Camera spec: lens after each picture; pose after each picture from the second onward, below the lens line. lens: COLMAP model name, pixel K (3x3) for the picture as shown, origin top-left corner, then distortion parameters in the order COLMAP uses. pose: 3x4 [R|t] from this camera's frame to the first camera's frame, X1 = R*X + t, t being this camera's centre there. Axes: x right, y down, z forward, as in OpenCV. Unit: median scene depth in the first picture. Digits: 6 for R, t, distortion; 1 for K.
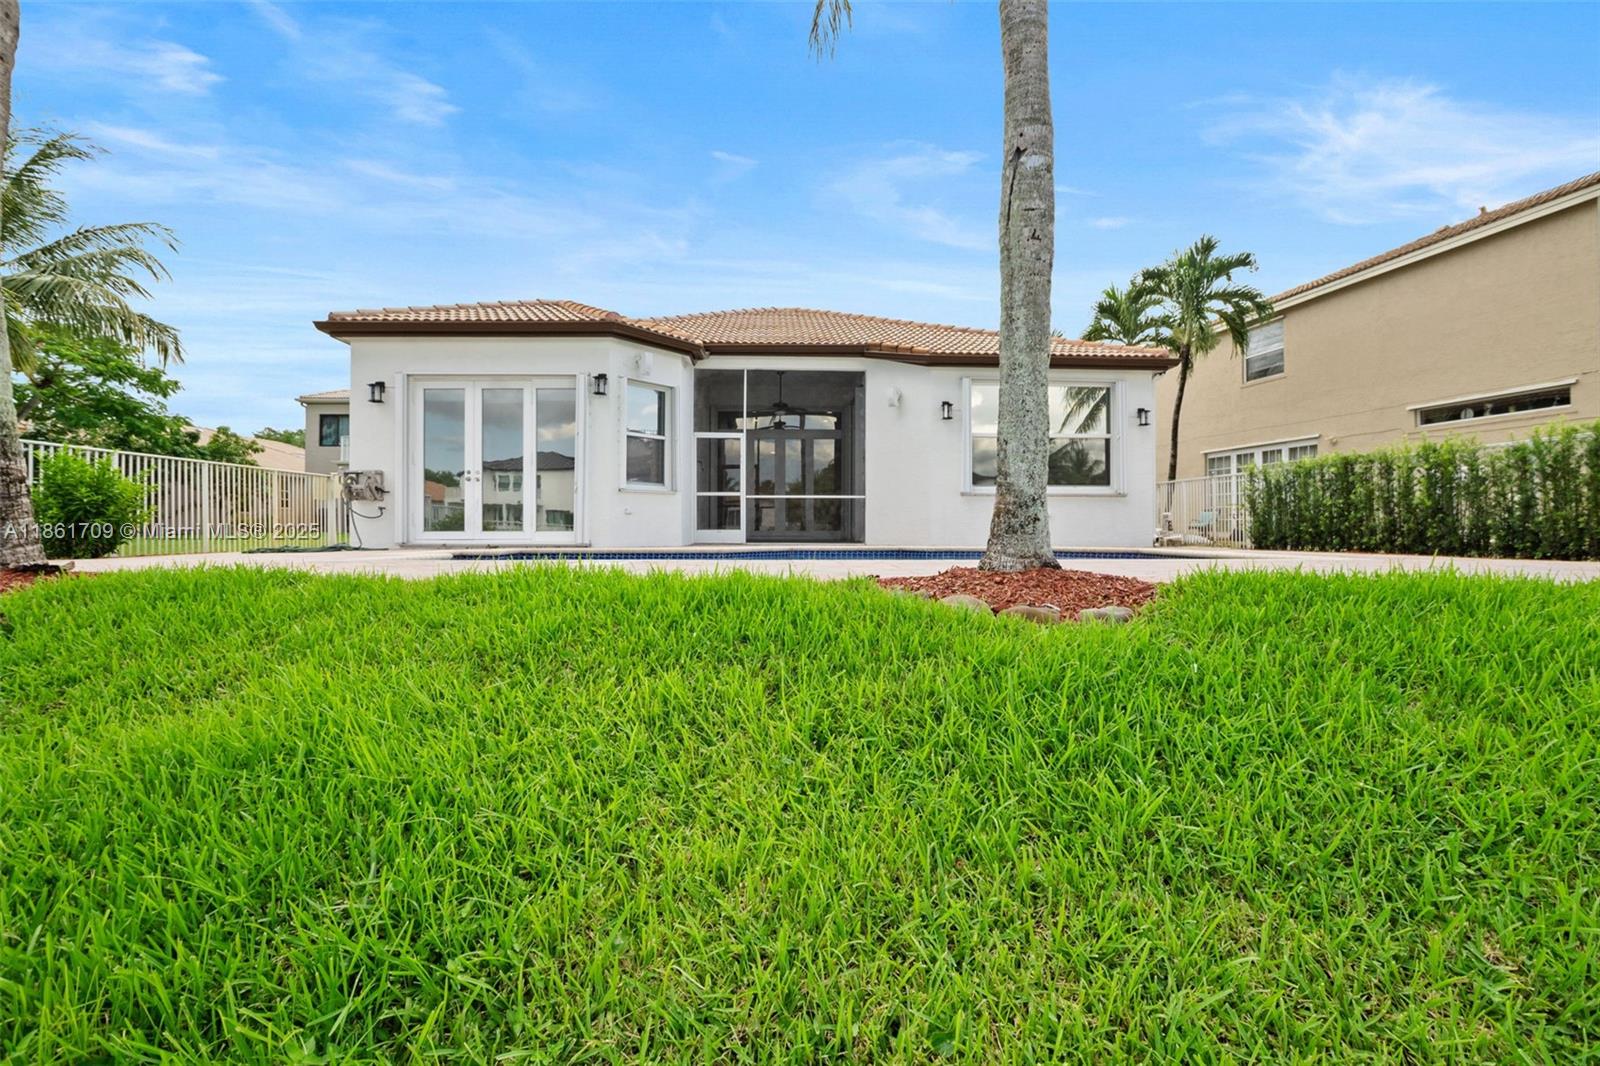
lens RADIAL K [[724.4, 0, 797.2], [0, 724.4, 521.5], [0, 0, 1]] dist [-0.023395, 0.000264]
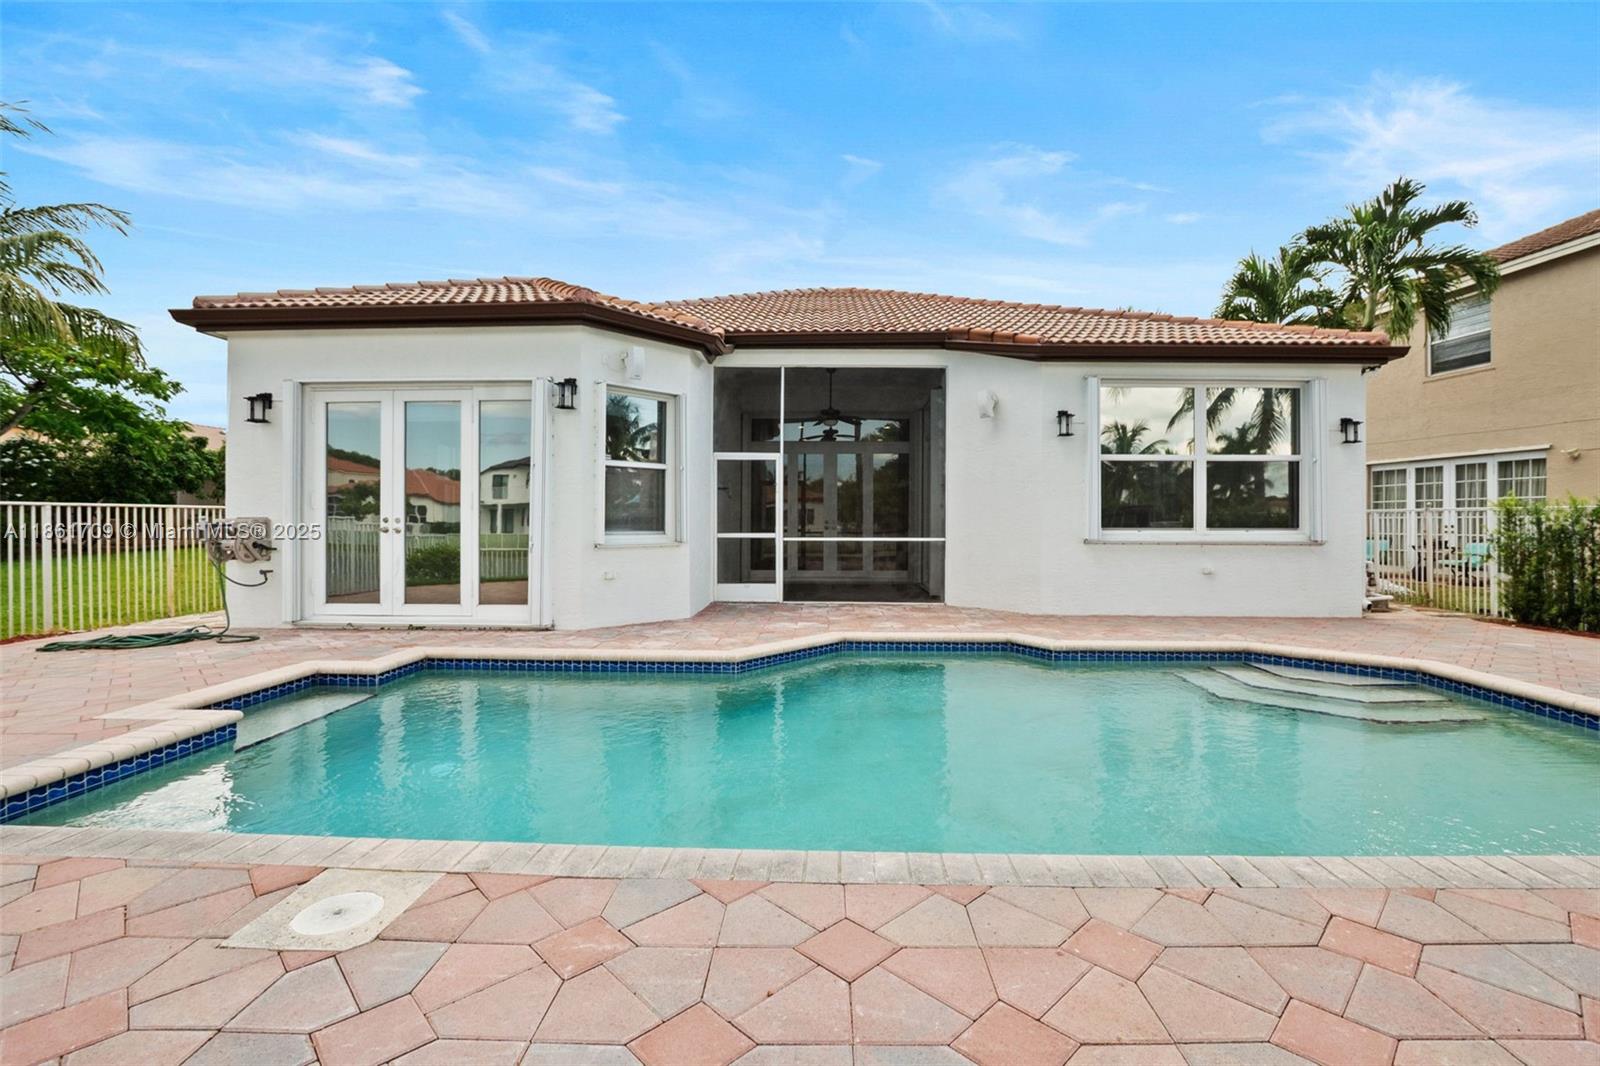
lens RADIAL K [[724.4, 0, 797.2], [0, 724.4, 521.5], [0, 0, 1]] dist [-0.023395, 0.000264]
pose [[0.997302, 0.004592, -0.073262, -0.001294], [-0.003674, 0.999913, 0.012667, -0.054542], [0.073314, -0.012364, 0.997232, 0.229897]]
